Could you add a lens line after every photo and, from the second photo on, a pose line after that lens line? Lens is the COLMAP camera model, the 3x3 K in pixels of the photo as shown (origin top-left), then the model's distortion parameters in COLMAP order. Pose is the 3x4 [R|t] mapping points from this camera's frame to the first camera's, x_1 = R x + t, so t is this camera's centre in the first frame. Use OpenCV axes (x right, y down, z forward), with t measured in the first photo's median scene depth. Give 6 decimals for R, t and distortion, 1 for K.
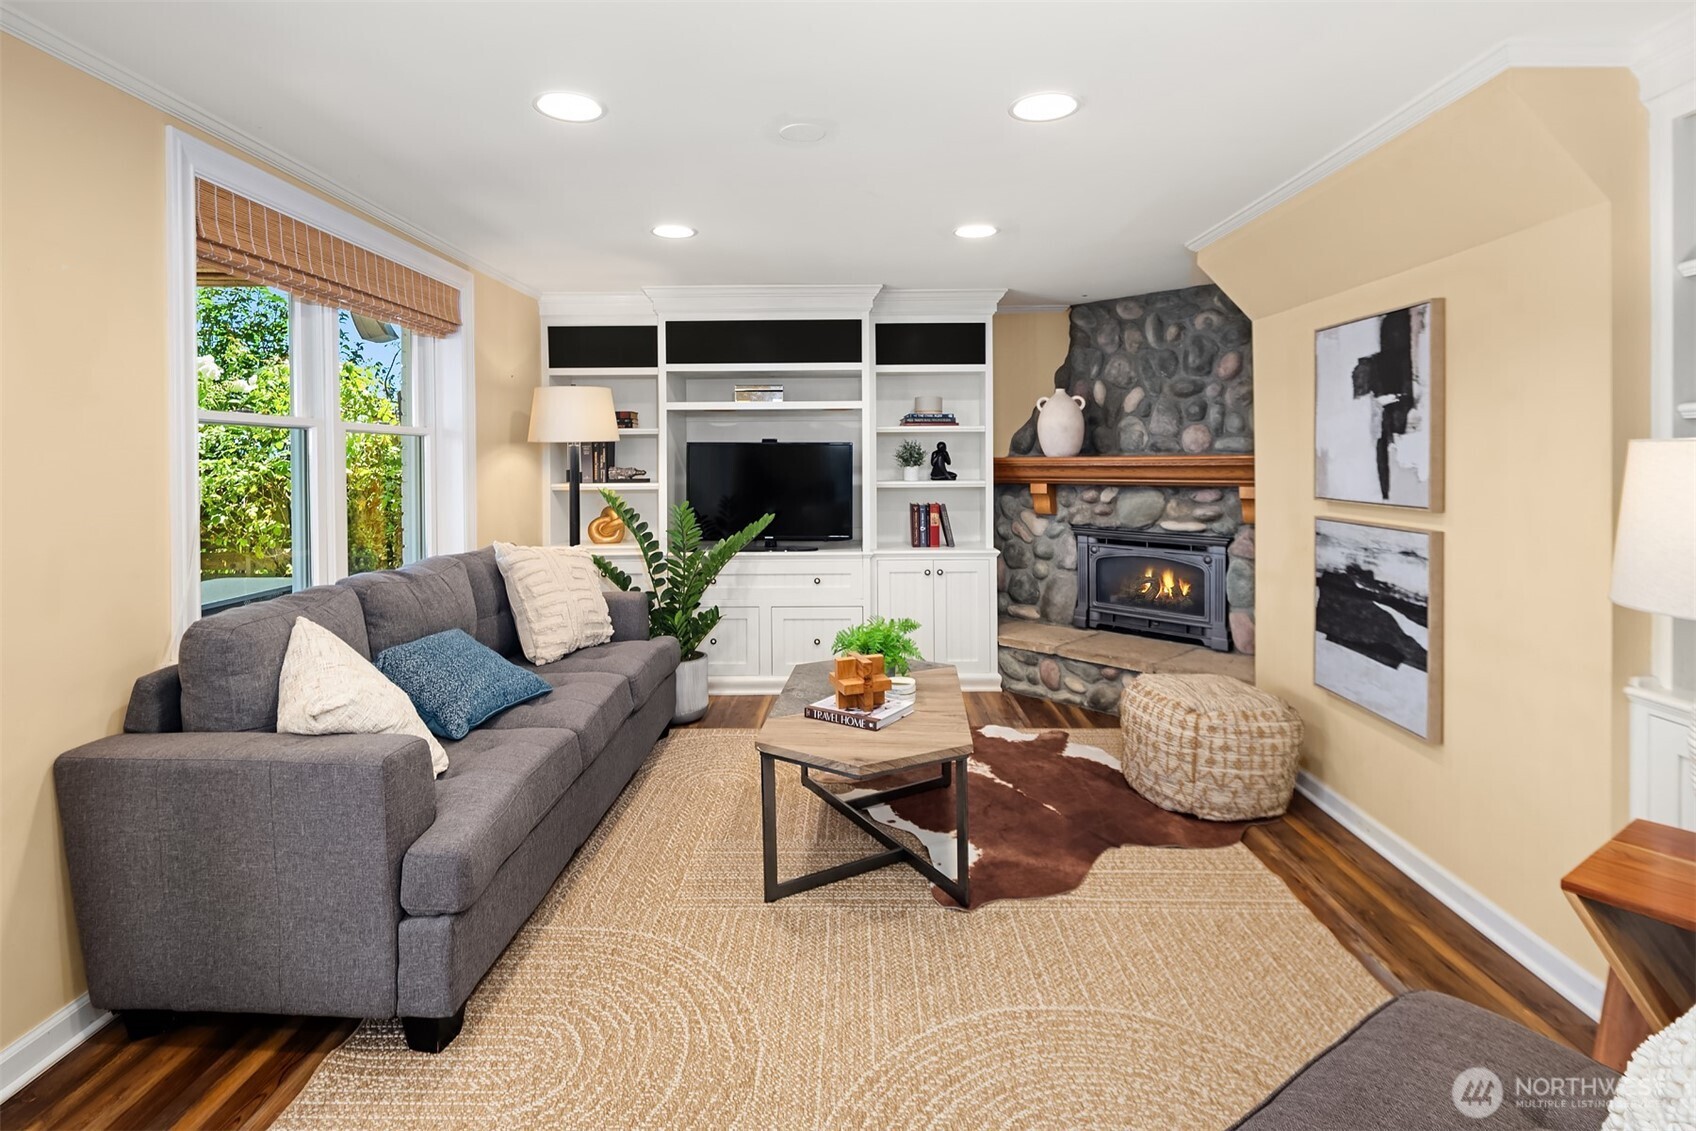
lens RADIAL K [[822.8, 0, 853.1], [0, 822.8, 558.6], [0, 0, 1]] dist [0.004940, -0.004766]
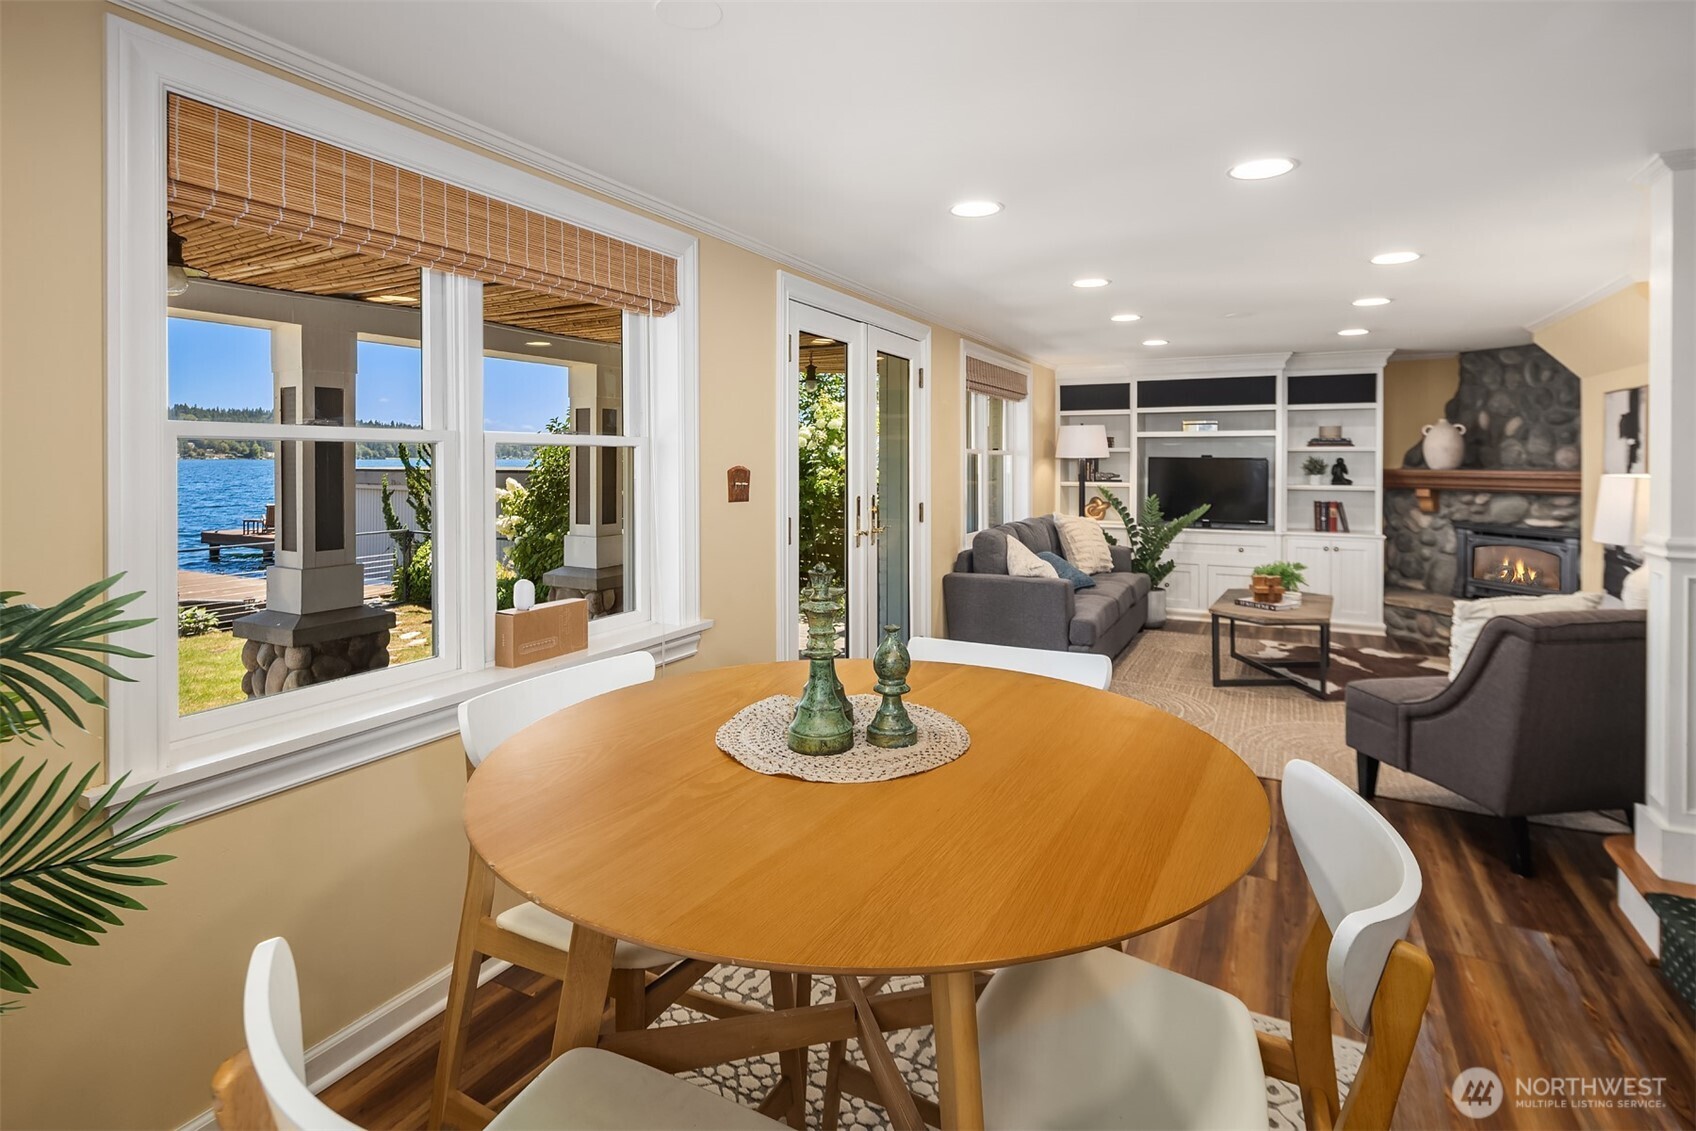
lens RADIAL K [[822.8, 0, 850.9], [0, 822.8, 459.7], [0, 0, 1]] dist [0.004940, -0.004766]
pose [[0.886504, 0.008023, -0.462651, 0.018852], [-0.062478, 0.992769, -0.102500, 0.060051], [0.458484, 0.119772, 0.880595, -0.646523]]
